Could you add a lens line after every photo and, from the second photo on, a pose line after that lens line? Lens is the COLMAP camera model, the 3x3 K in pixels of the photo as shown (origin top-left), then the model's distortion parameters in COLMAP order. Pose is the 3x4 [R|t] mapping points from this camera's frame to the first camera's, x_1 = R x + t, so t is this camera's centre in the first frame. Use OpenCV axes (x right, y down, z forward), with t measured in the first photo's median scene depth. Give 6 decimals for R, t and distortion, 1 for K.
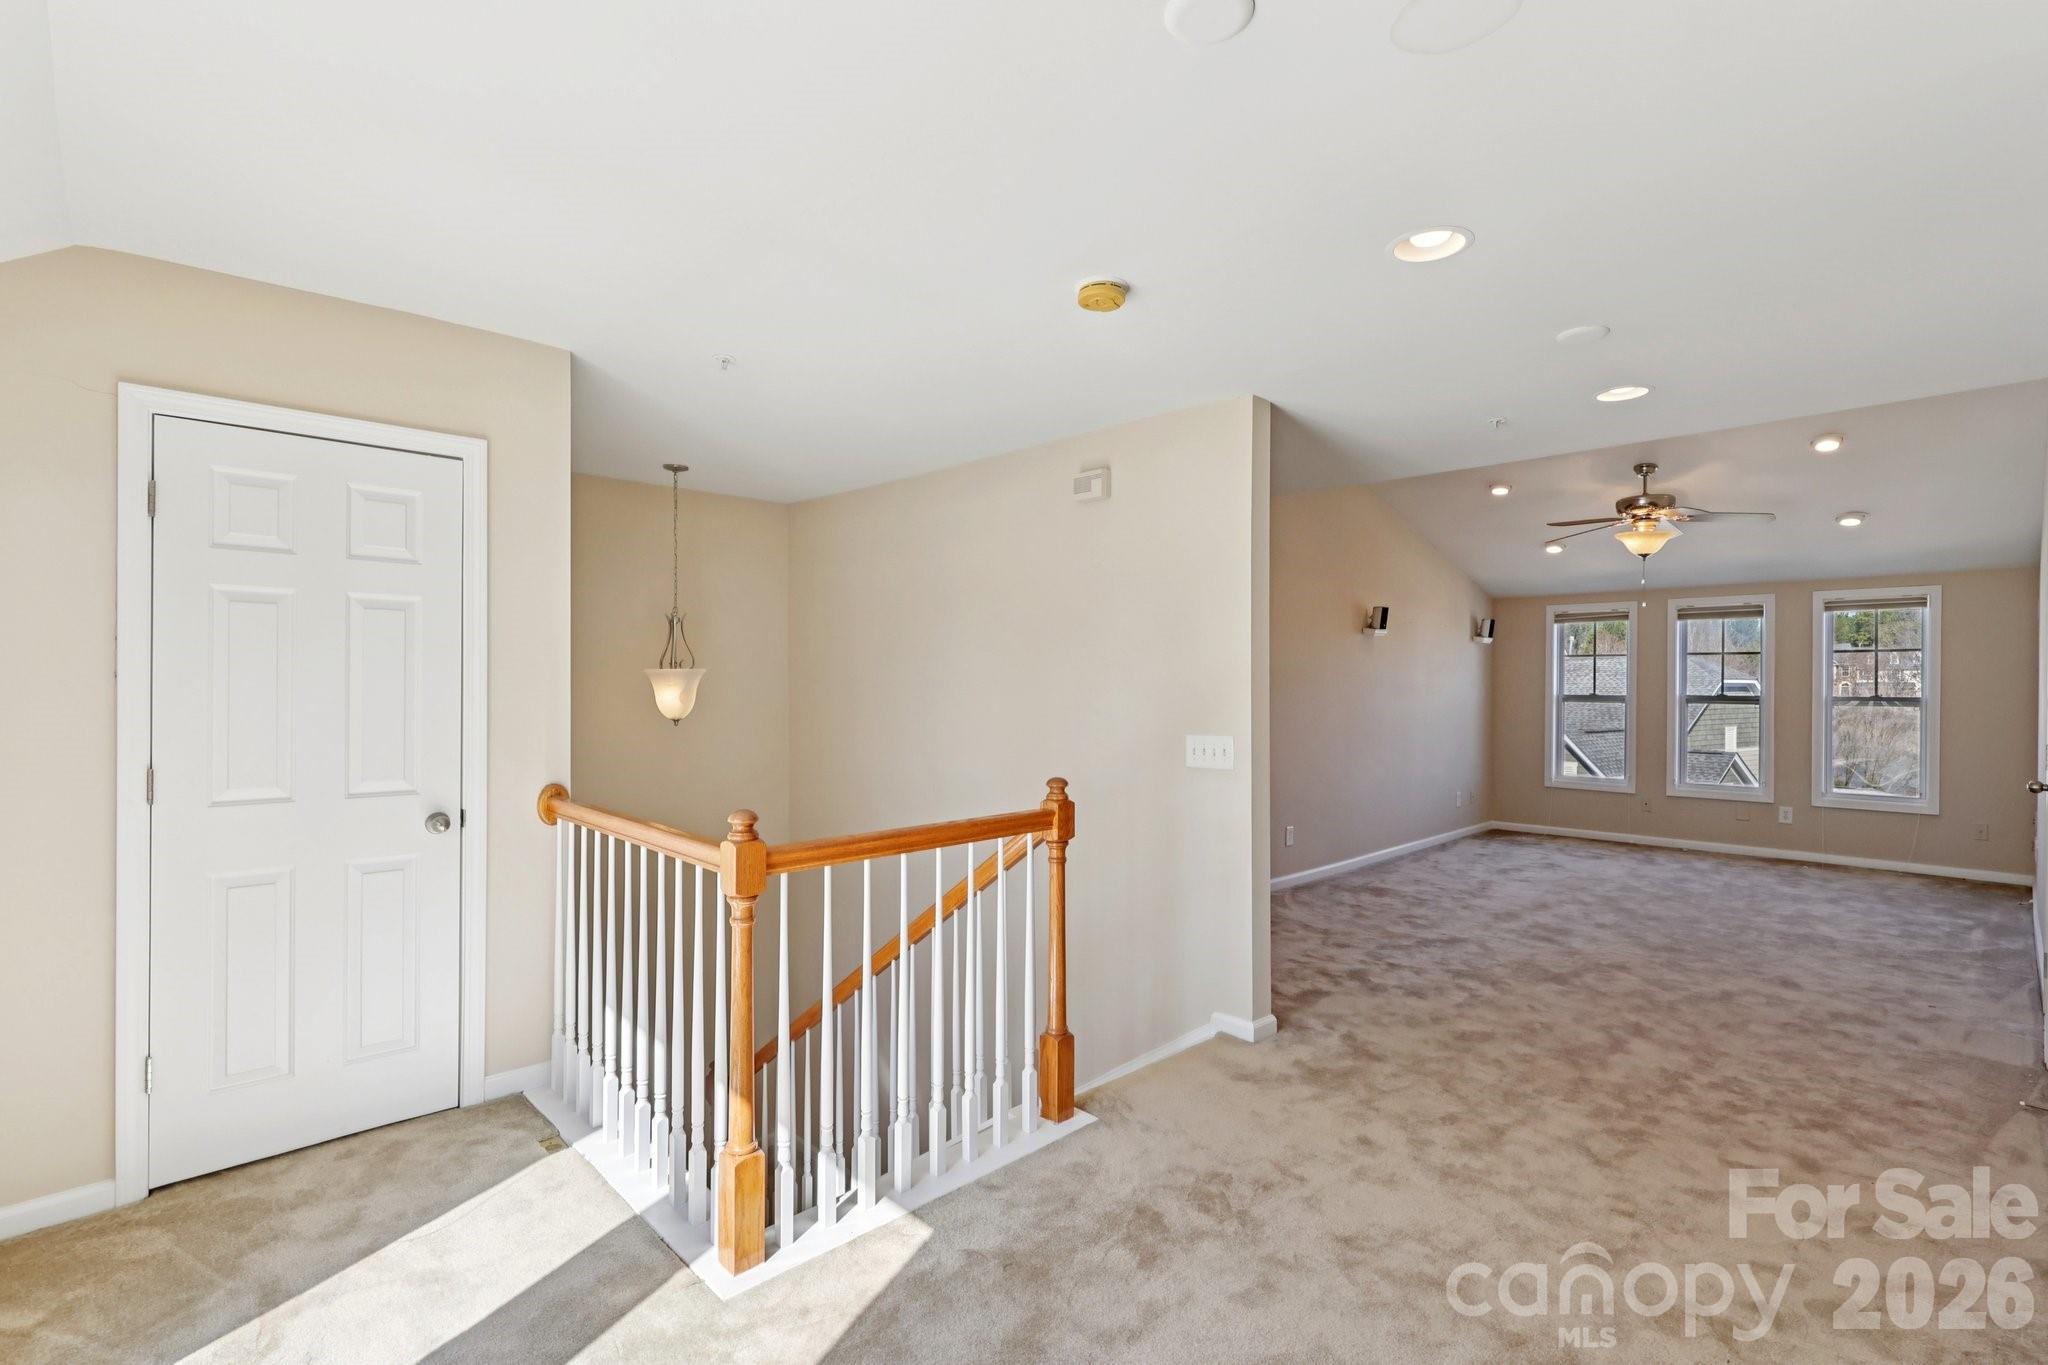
lens RADIAL K [[948.5, 0, 1023.3], [0, 948.5, 685.6], [0, 0, 1]] dist [-0.002523, 0.001544]
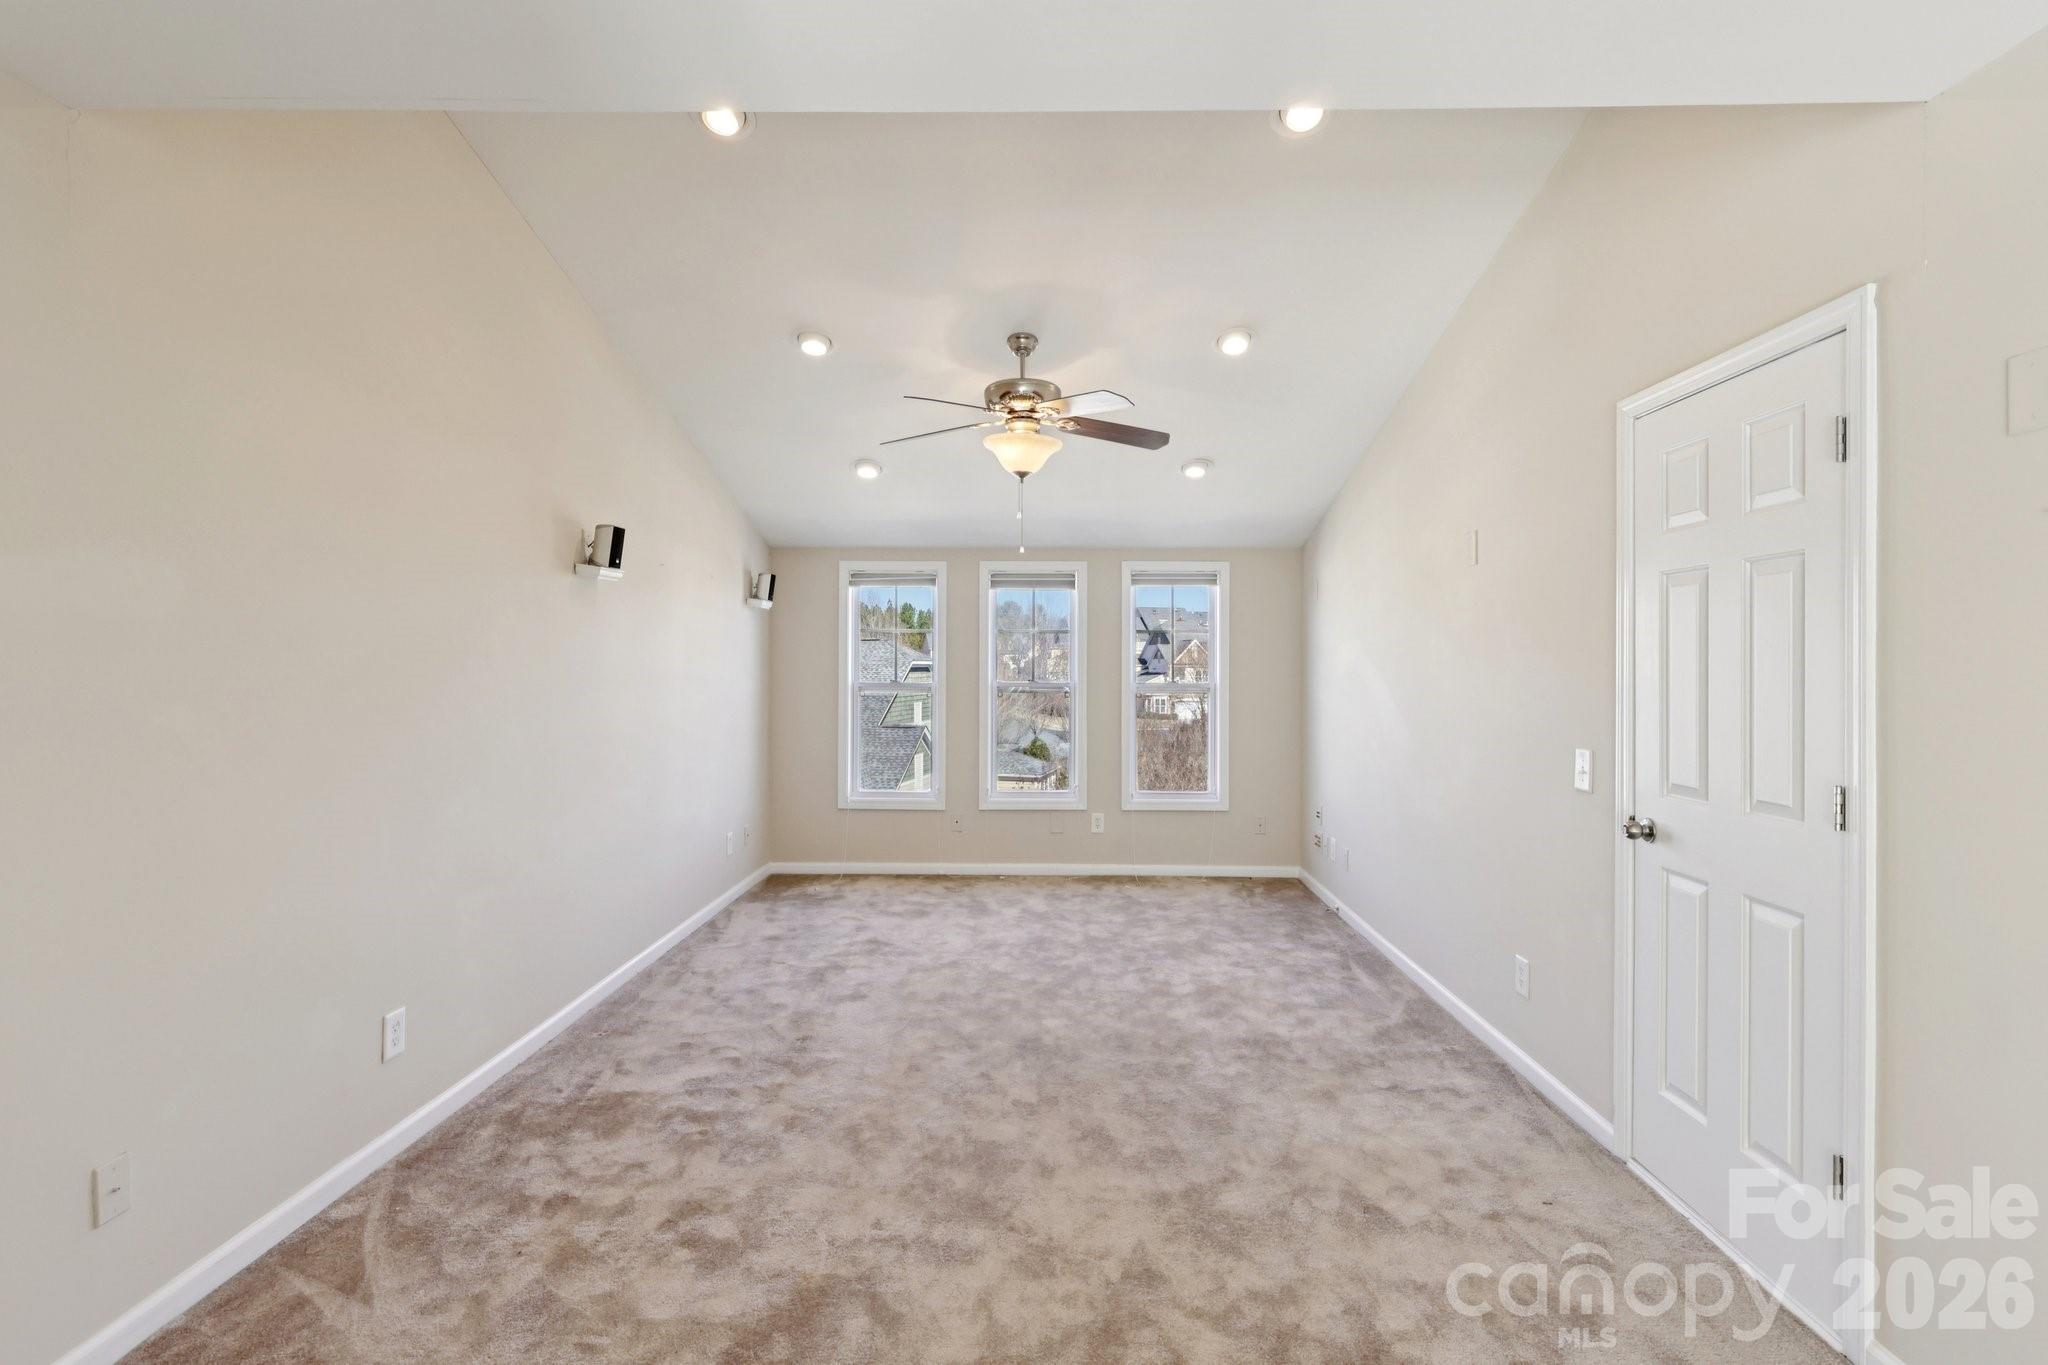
lens RADIAL K [[948.5, 0, 1028.4], [0, 948.5, 673.1], [0, 0, 1]] dist [-0.002523, 0.001544]
pose [[0.708673, -0.005739, 0.705514, 0.166021], [0.000672, 0.999972, 0.007460, -0.003895], [-0.705537, -0.004813, 0.708657, 0.453595]]
